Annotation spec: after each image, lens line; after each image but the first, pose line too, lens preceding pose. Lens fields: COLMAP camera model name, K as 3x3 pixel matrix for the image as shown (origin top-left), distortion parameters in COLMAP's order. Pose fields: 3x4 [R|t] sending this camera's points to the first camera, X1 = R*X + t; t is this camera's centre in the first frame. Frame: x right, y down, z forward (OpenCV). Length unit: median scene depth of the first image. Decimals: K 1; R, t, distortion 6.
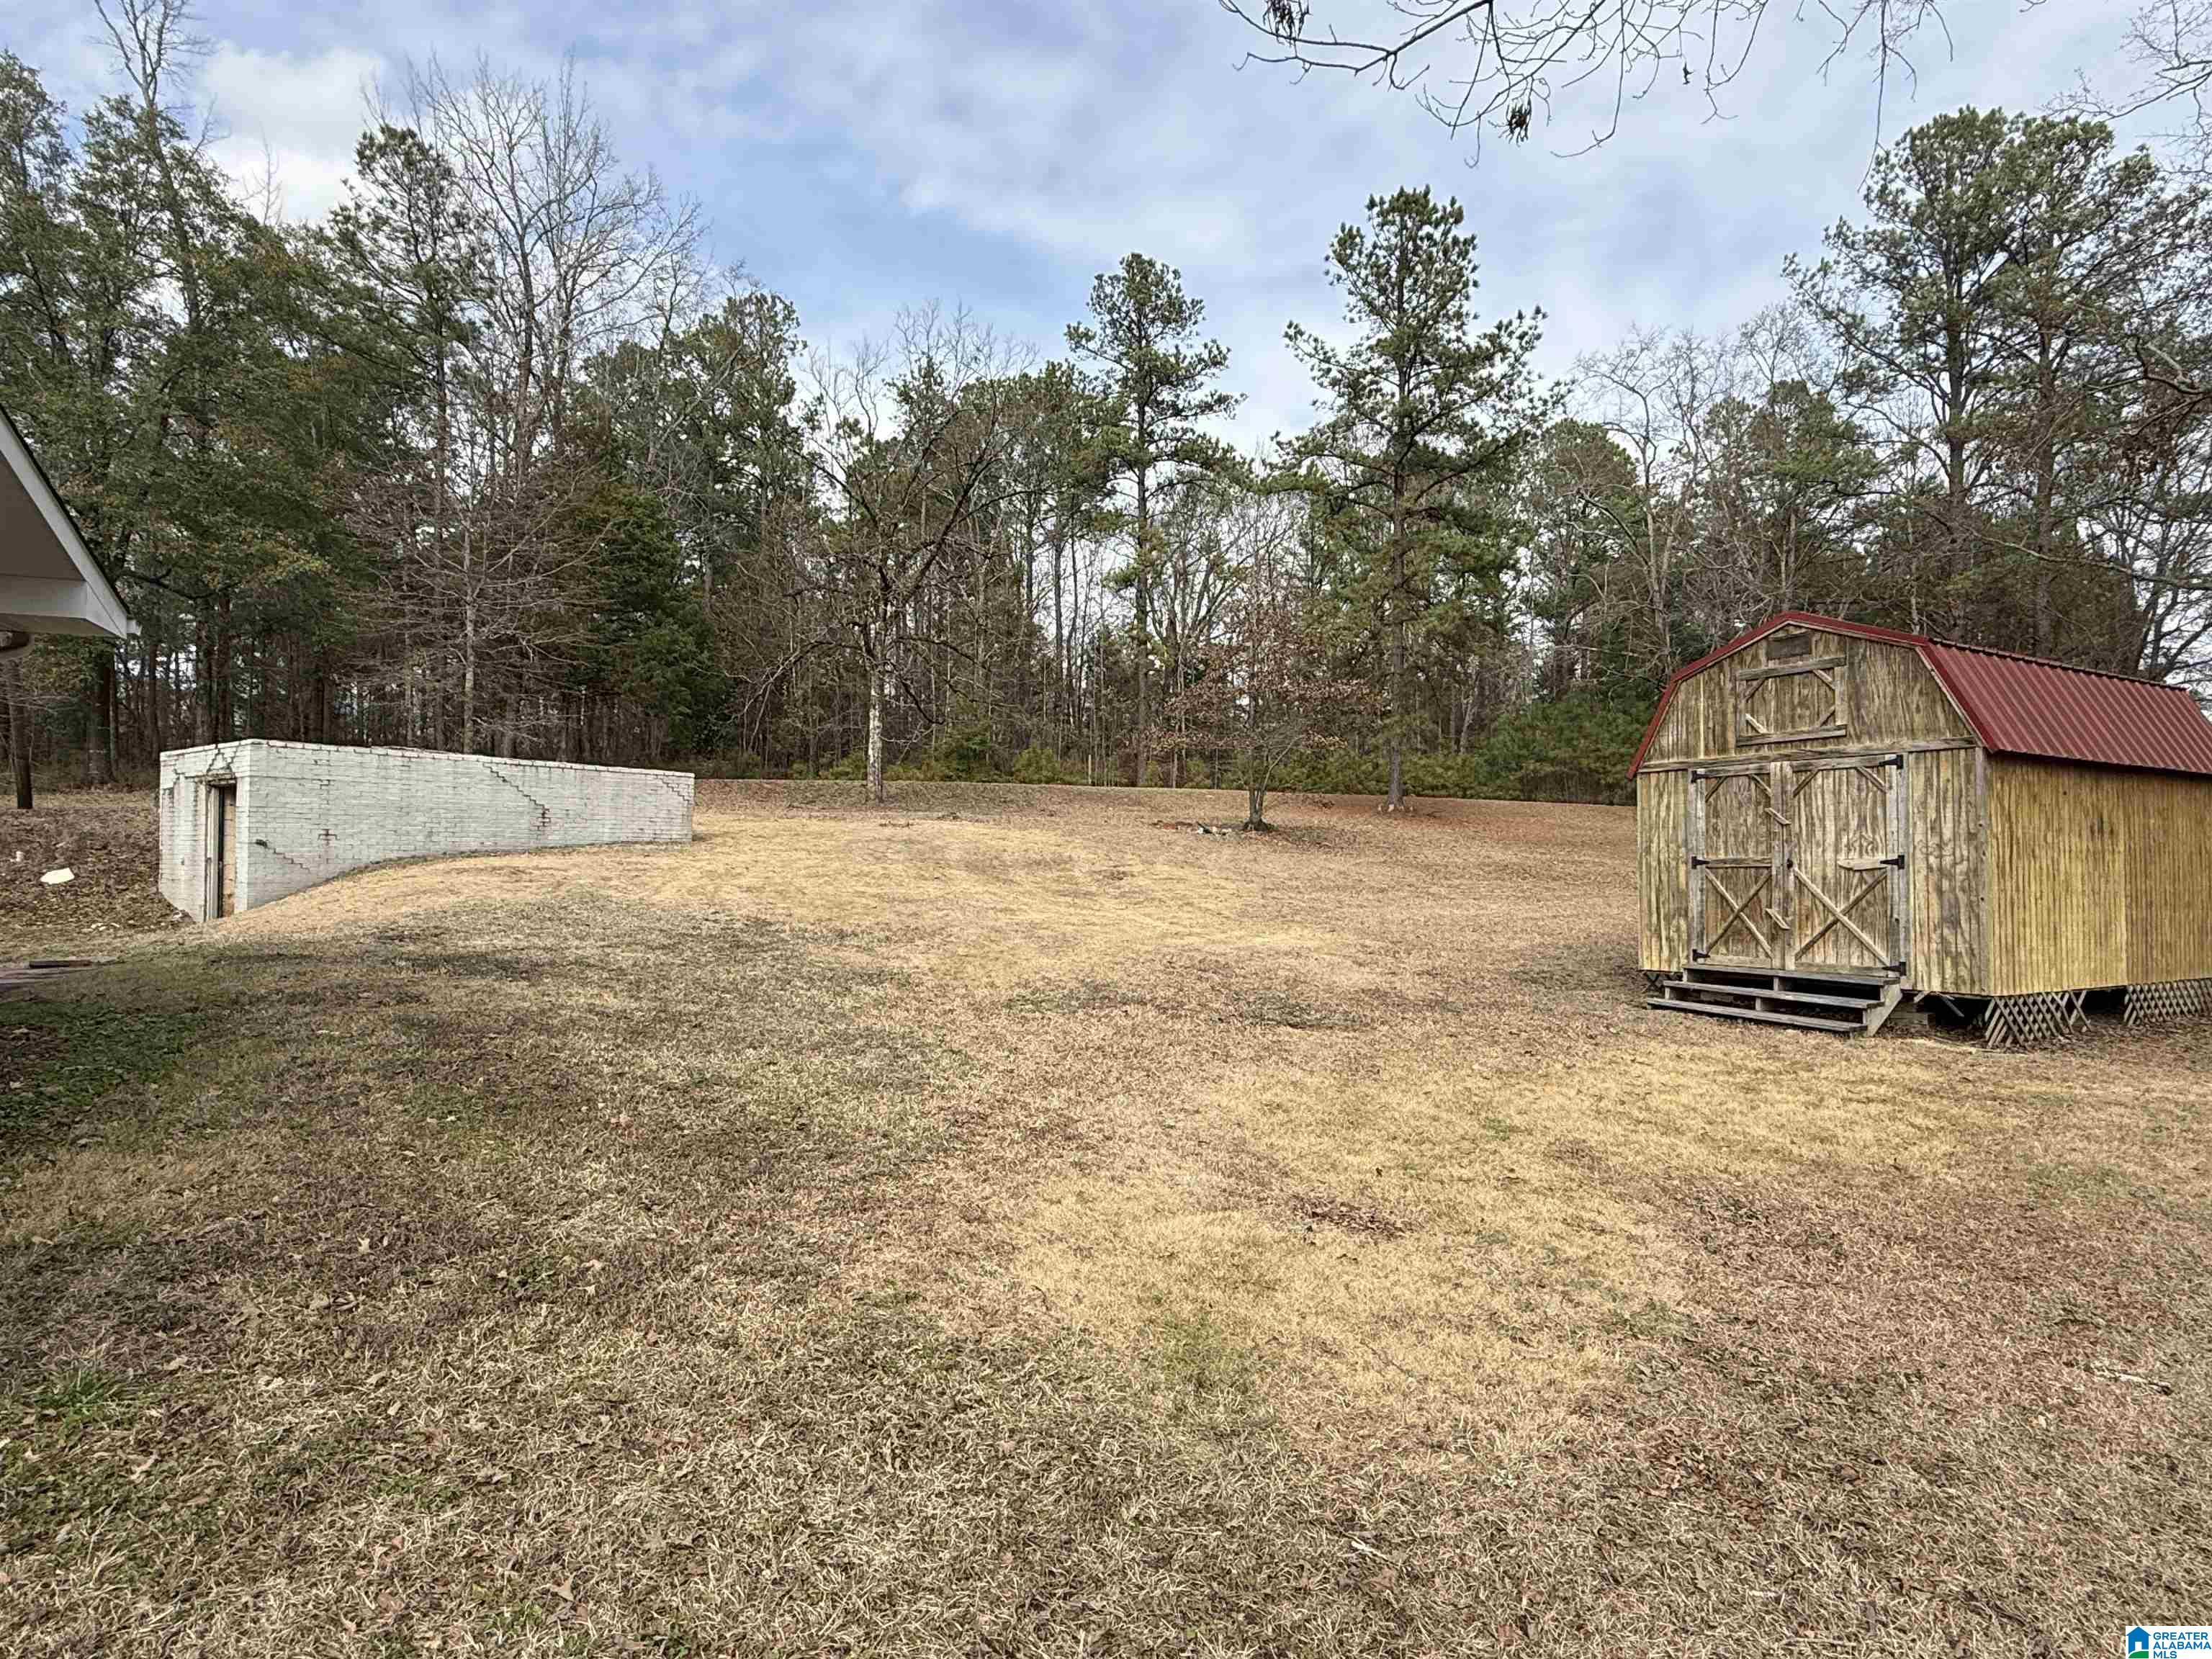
lens RADIAL K [[1248.4, 0, 1103.3], [0, 1248.4, 842.9], [0, 0, 1]] dist [-0.013138, 0.001065]
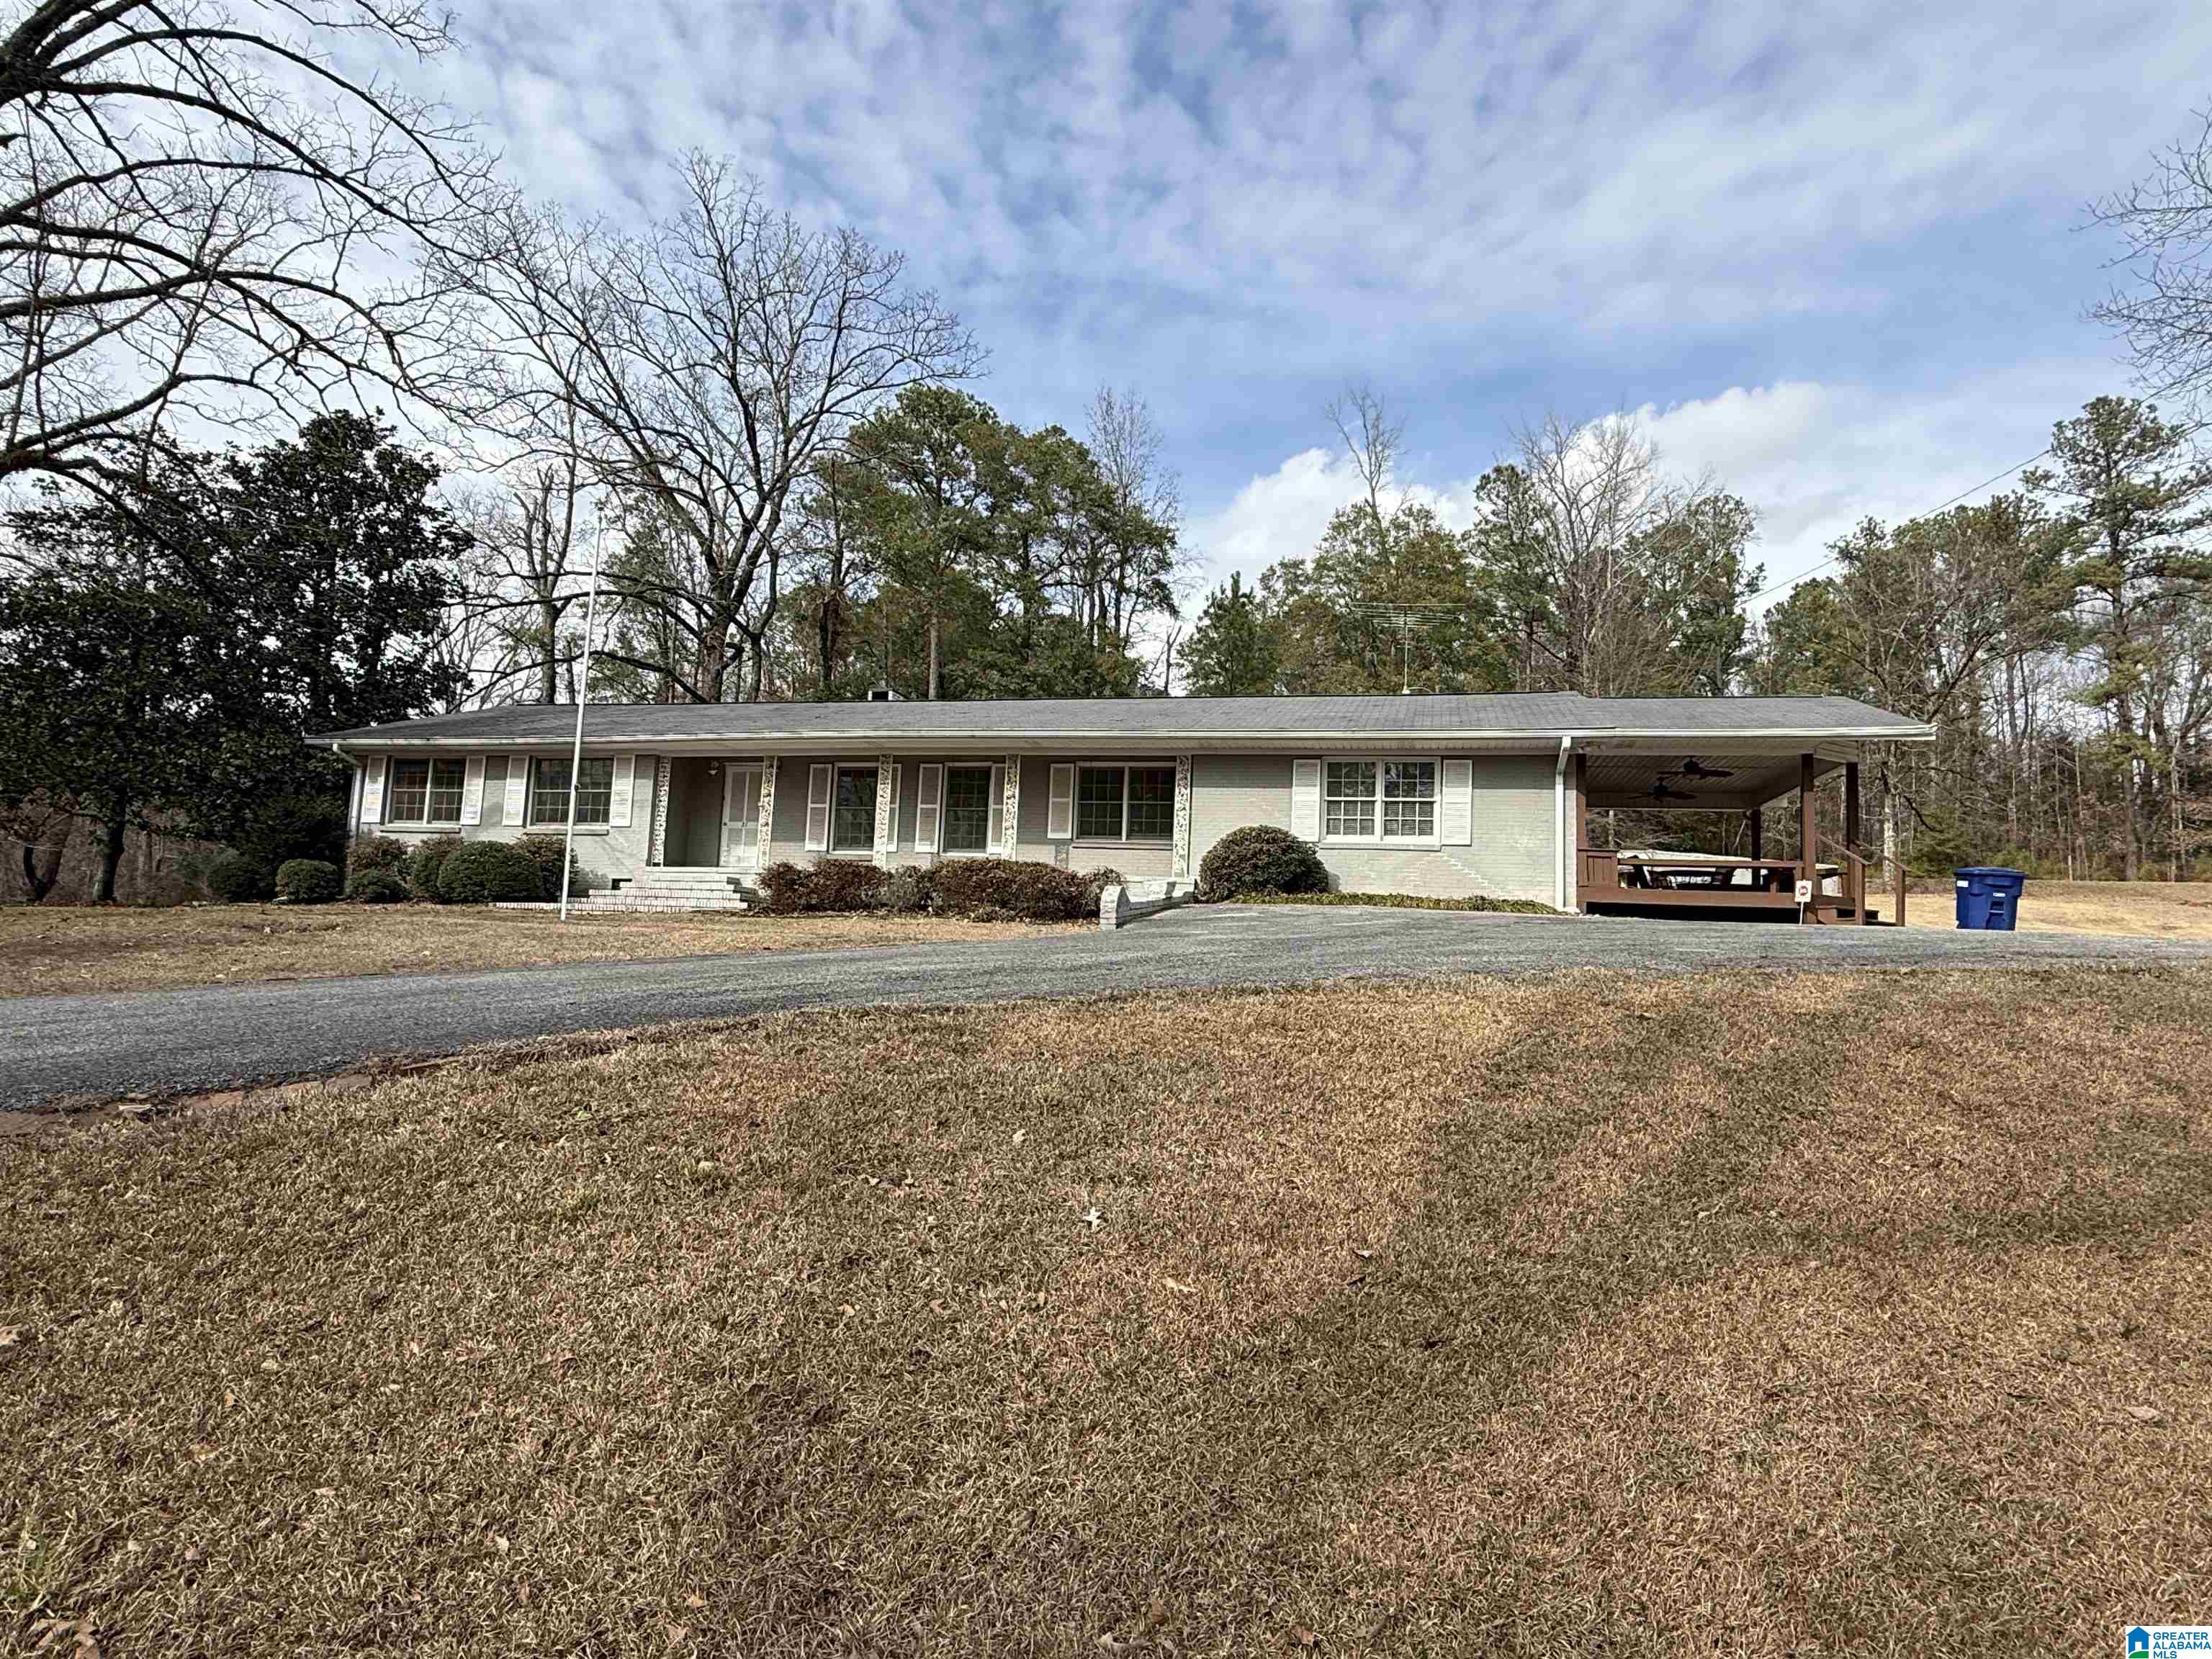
lens RADIAL K [[1193.8, 0, 1102.7], [0, 1193.8, 838.2], [0, 0, 1]] dist [-0.007434, -0.000096]
pose [[0.791481, -0.030528, -0.610431, -0.043447], [-0.030451, 0.995542, -0.089270, 0.030533], [0.610435, 0.089244, 0.787023, -0.317514]]
